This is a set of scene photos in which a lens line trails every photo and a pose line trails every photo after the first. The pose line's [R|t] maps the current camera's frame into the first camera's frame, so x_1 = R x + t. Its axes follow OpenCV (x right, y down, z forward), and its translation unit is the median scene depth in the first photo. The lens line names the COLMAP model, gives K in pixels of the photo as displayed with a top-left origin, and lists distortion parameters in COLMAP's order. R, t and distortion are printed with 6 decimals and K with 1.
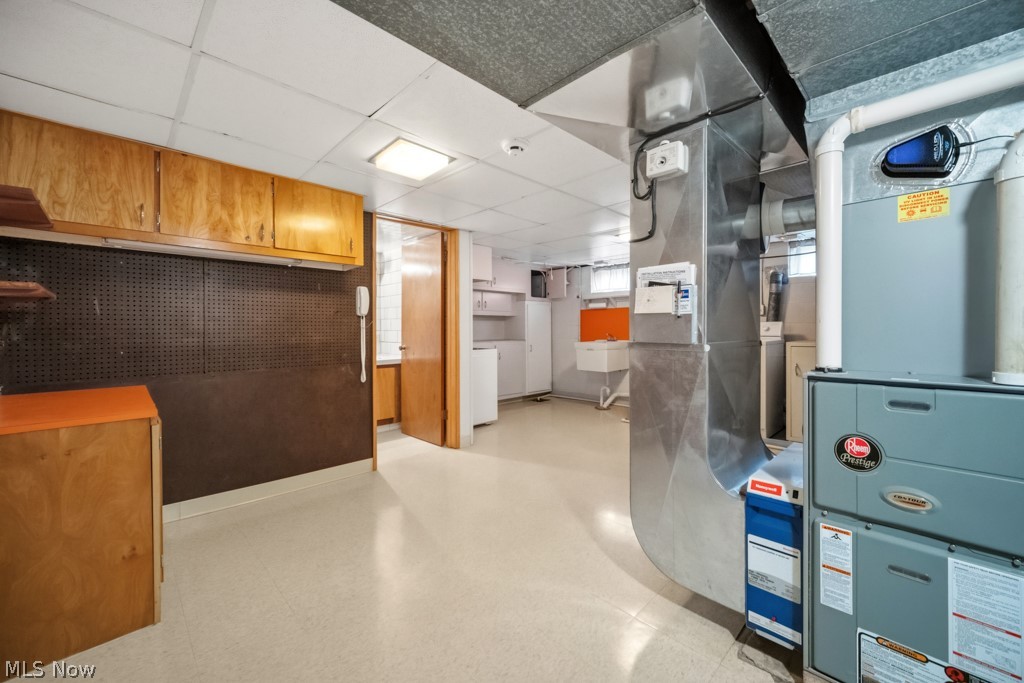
lens RADIAL K [[418.0, 0, 509.0], [0, 418.0, 337.2], [0, 0, 1]] dist [-0.004122, -0.000194]
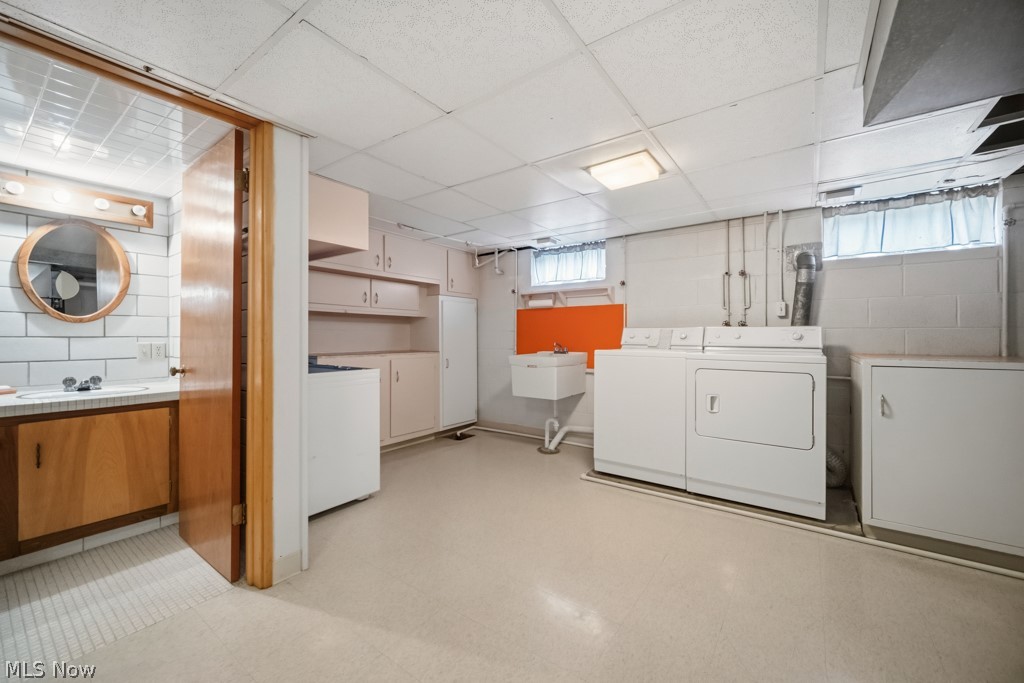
lens RADIAL K [[418.0, 0, 509.0], [0, 418.0, 337.2], [0, 0, 1]] dist [-0.004122, -0.000194]
pose [[0.986920, 0.004717, 0.161142, 0.044937], [-0.001702, 0.999821, -0.018845, -0.004535], [-0.161202, 0.018325, 0.986751, 0.315574]]
